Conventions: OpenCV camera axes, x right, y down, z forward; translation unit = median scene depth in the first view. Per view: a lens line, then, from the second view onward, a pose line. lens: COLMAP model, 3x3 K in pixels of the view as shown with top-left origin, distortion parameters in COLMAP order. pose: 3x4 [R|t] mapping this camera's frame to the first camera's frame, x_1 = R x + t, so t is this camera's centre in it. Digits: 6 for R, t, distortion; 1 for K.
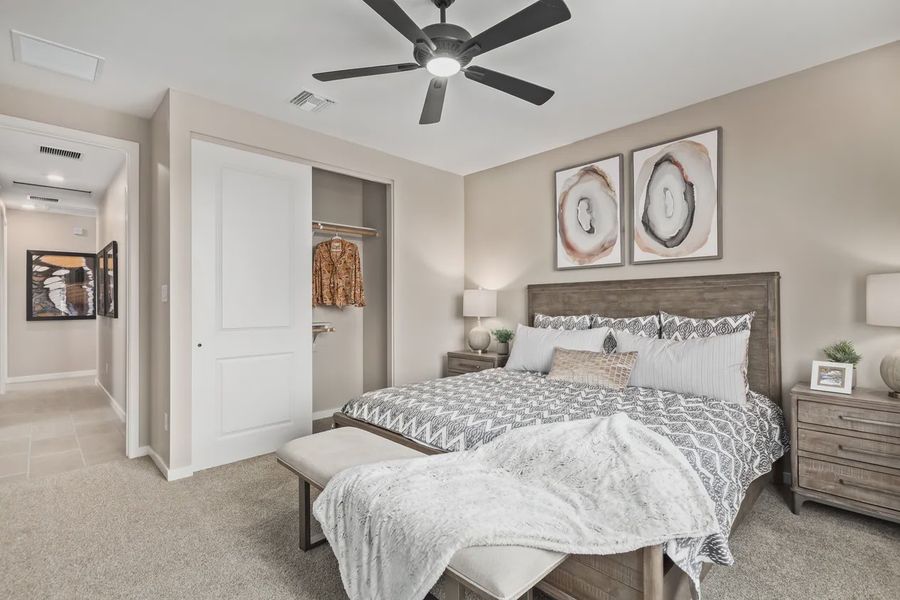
lens RADIAL K [[418.5, 0, 448.7], [0, 418.5, 298.1], [0, 0, 1]] dist [0.003502, 0.000012]
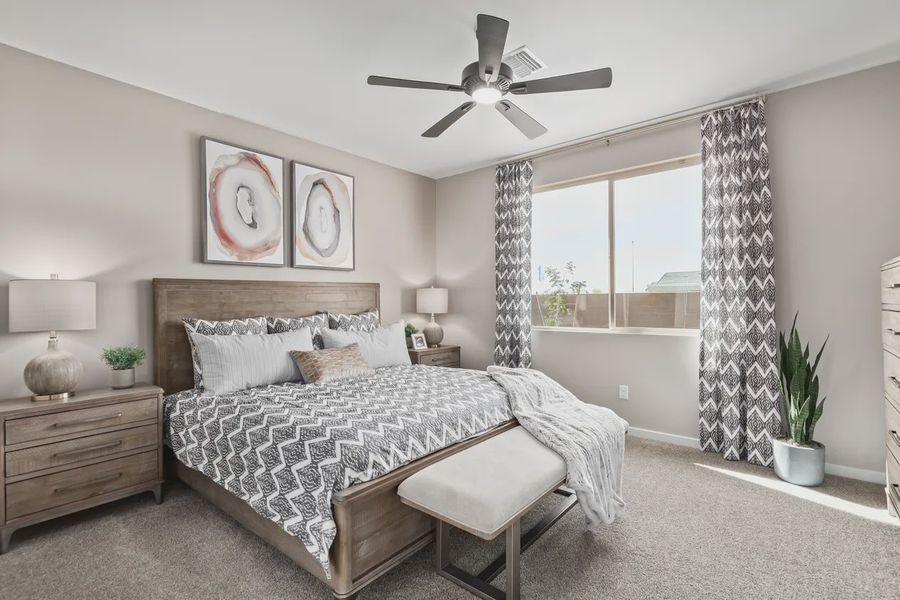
lens RADIAL K [[418.5, 0, 453.8], [0, 418.5, 298.9], [0, 0, 1]] dist [0.003502, 0.000012]
pose [[-0.108921, 0.014670, 0.993942, -0.632122], [0.003293, 0.999891, -0.014397, 0.015688], [-0.994045, 0.001705, -0.108958, 0.681242]]
